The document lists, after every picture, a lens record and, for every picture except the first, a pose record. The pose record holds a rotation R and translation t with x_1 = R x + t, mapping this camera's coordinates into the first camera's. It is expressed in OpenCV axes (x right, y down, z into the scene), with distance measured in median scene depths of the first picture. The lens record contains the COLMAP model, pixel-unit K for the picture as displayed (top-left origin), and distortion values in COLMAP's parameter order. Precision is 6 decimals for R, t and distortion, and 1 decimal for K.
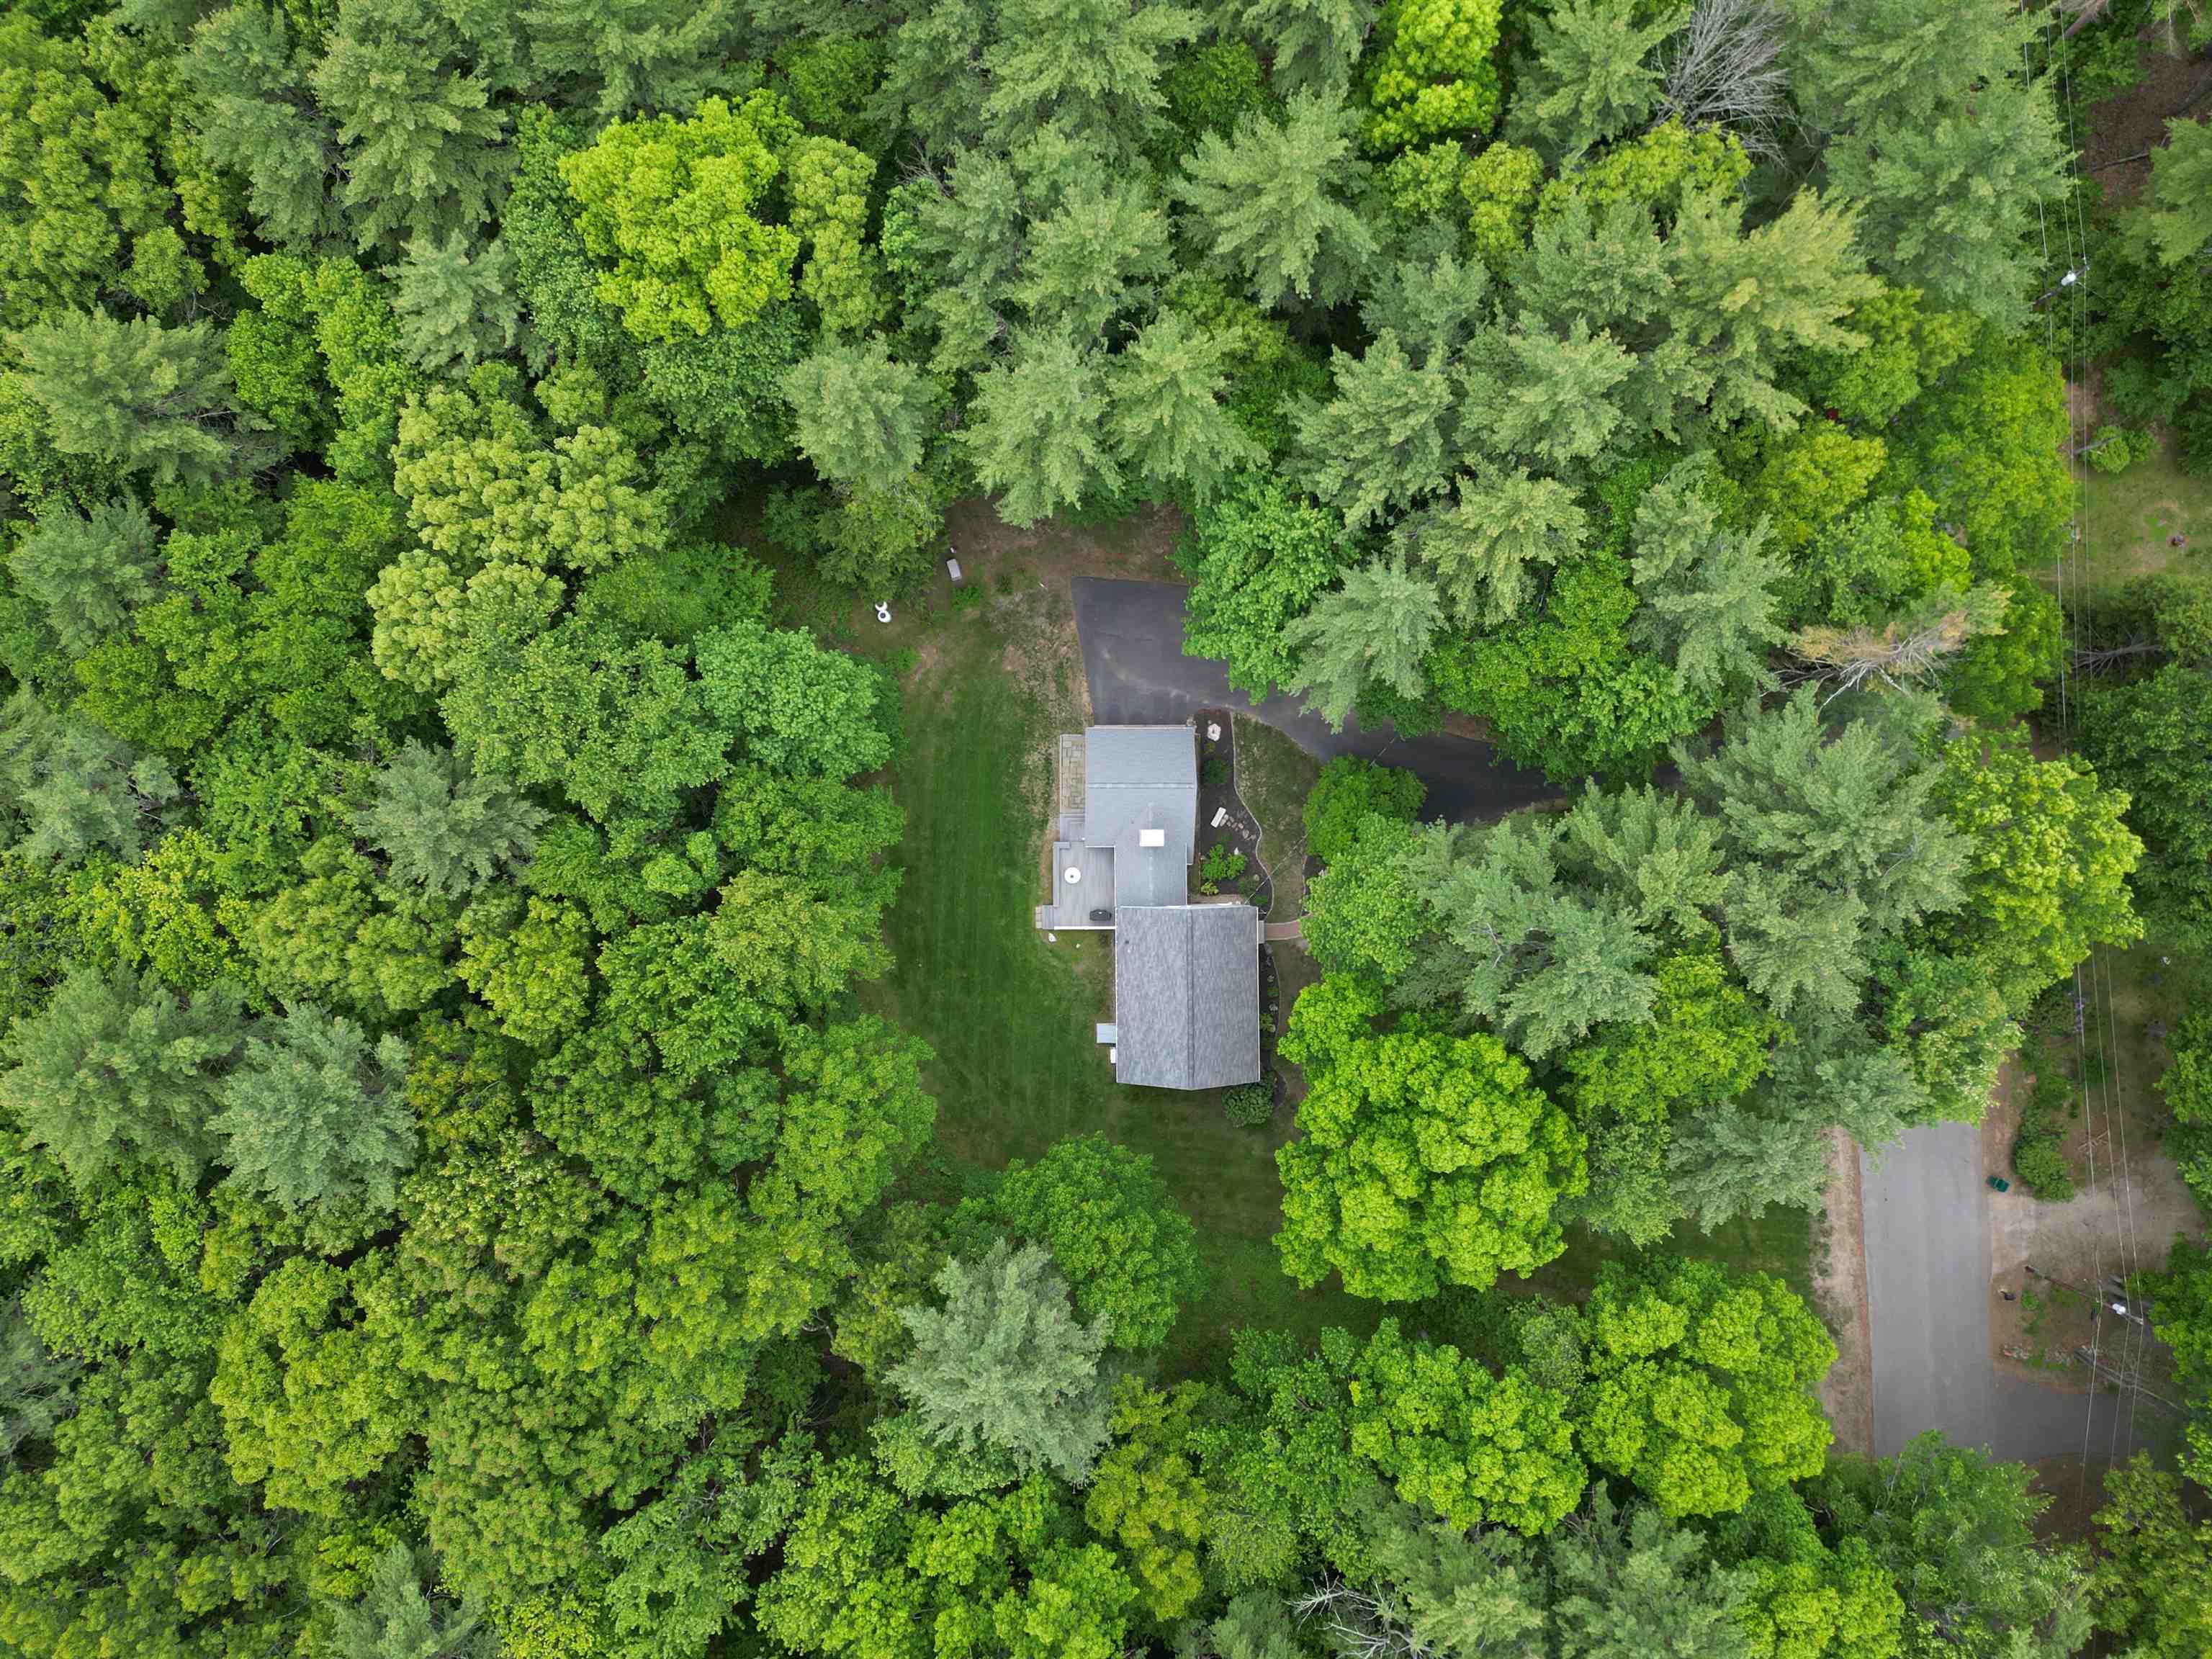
lens RADIAL K [[1544.3, 0, 1118.3], [0, 1544.3, 869.4], [0, 0, 1]] dist [0.022121, 0.000301]
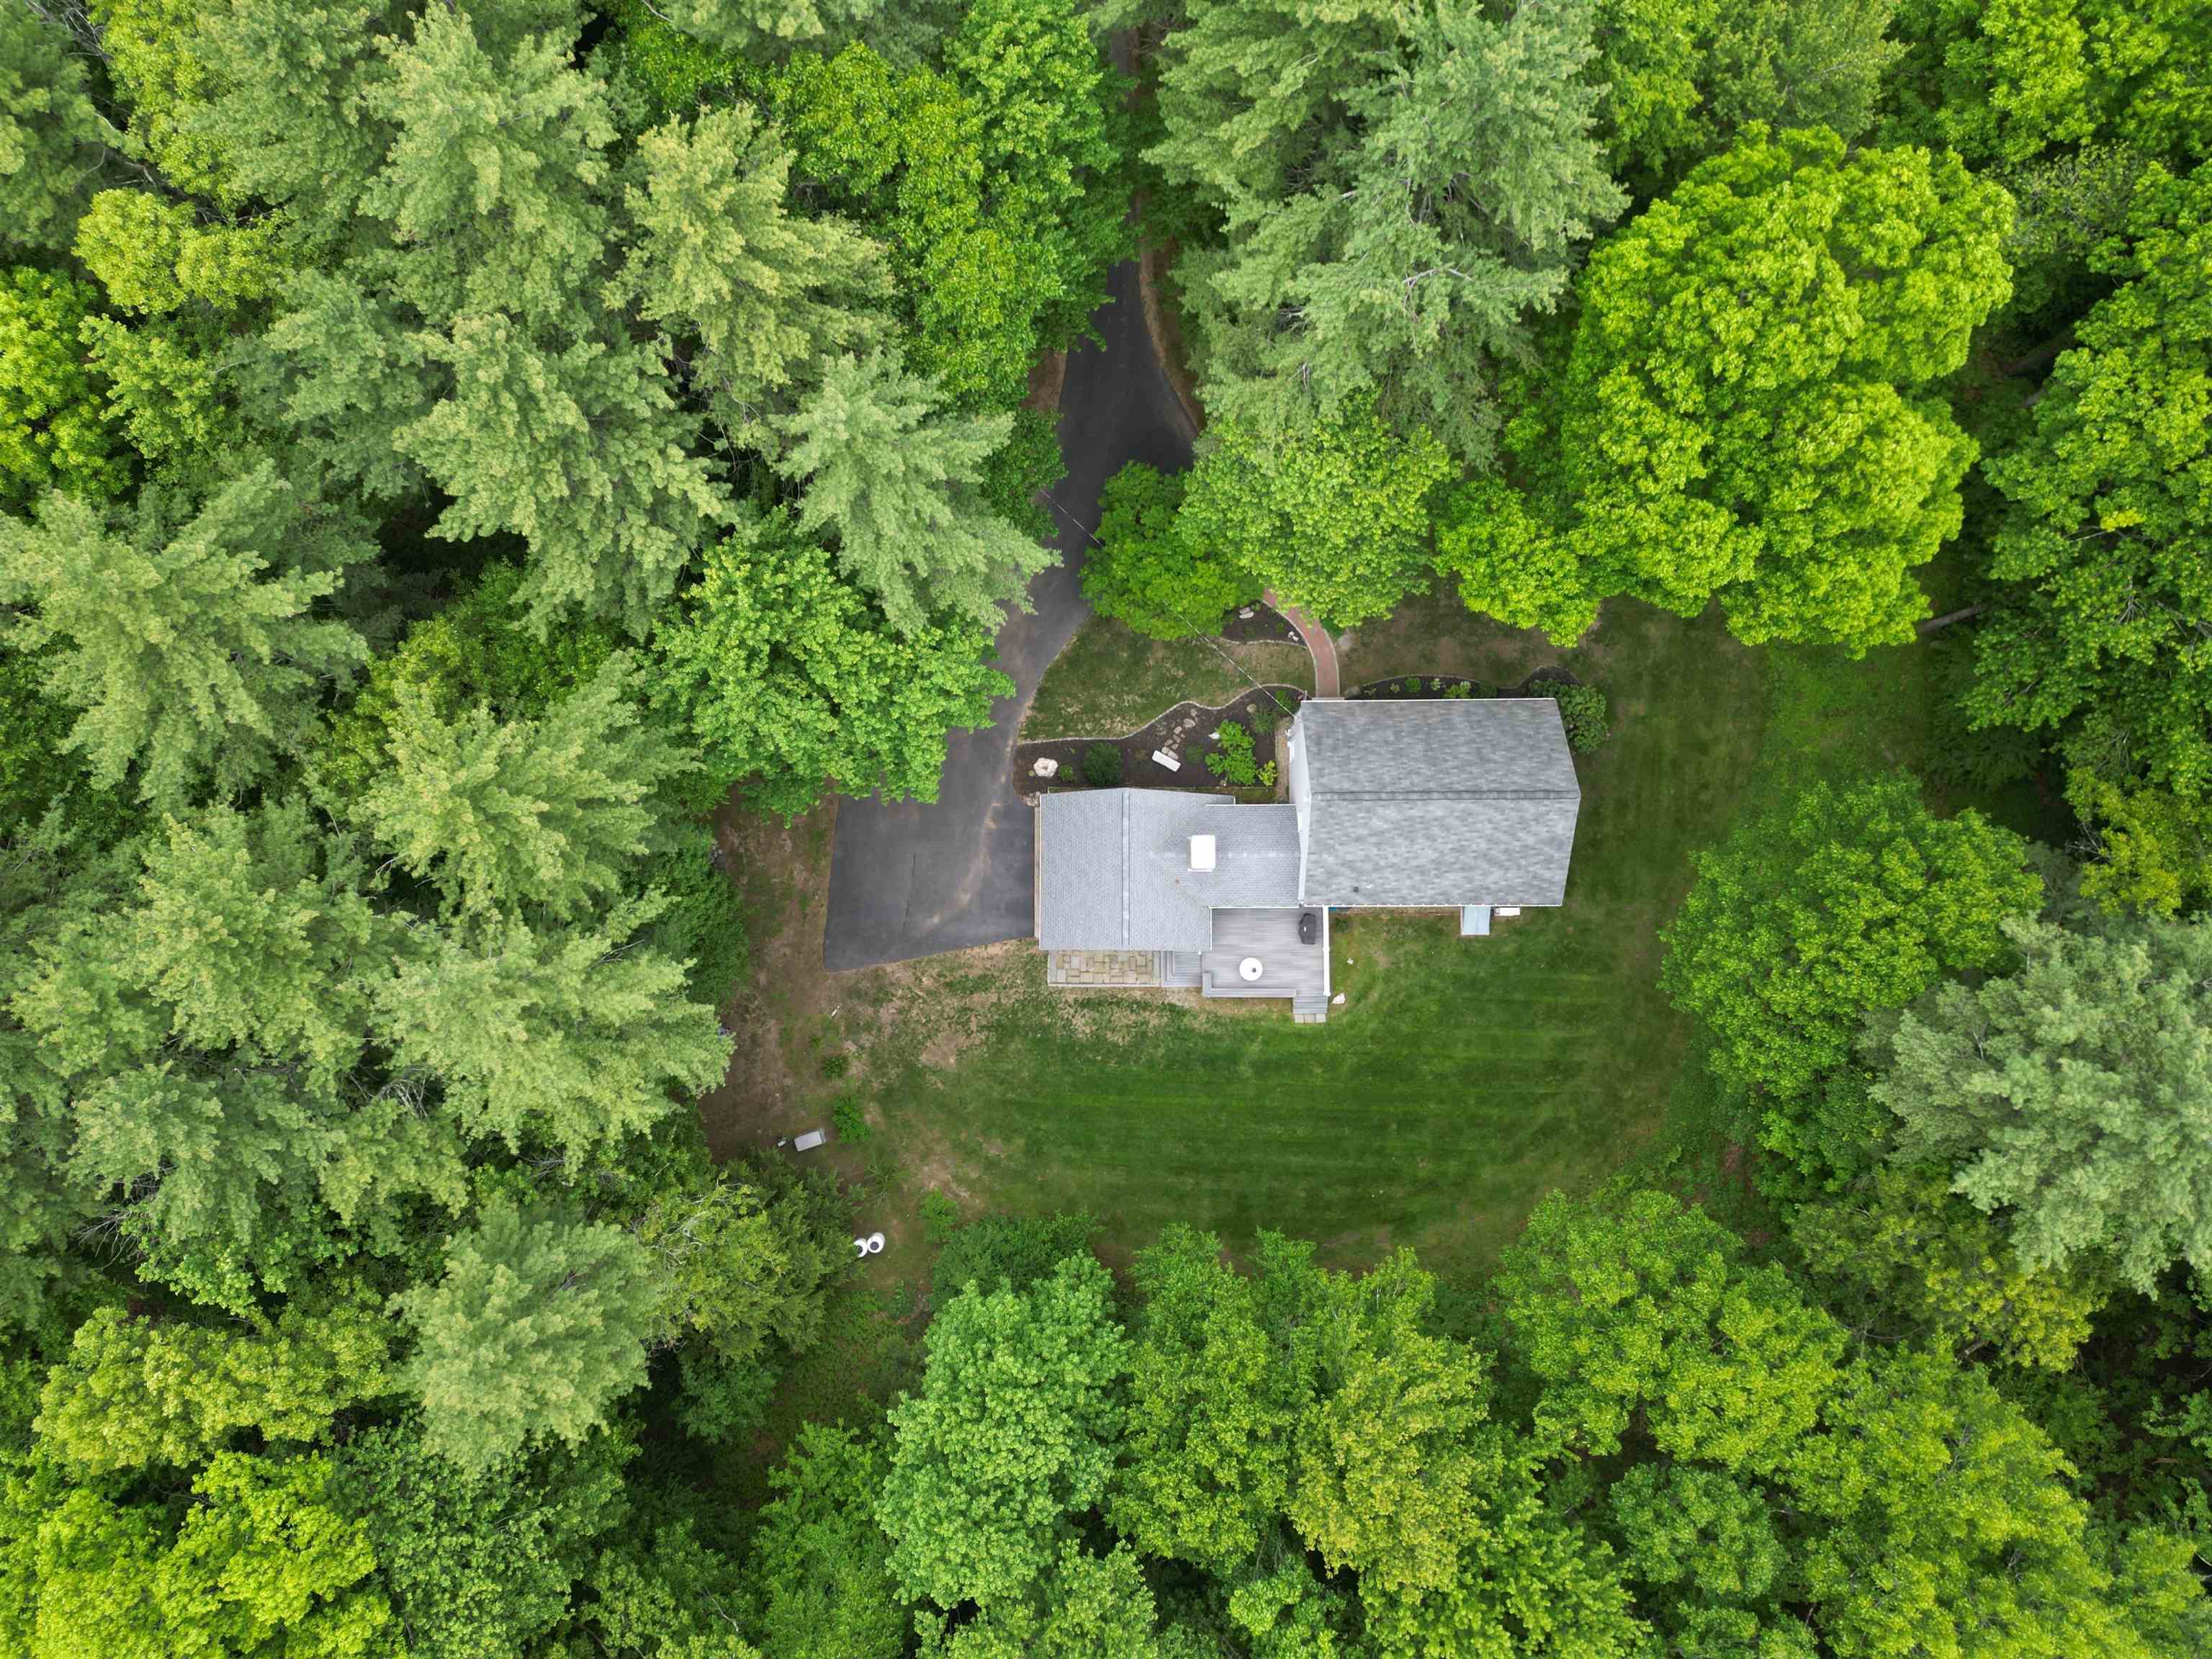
lens RADIAL K [[1554.8, 0, 1106.0], [0, 1554.8, 829.5], [0, 0, 1]] dist [0.084079, -0.086971]
pose [[0.001947, -0.998483, 0.055027, -0.007012], [0.999740, 0.000695, -0.022773, -0.057739], [0.022700, 0.055057, 0.998225, 0.376099]]
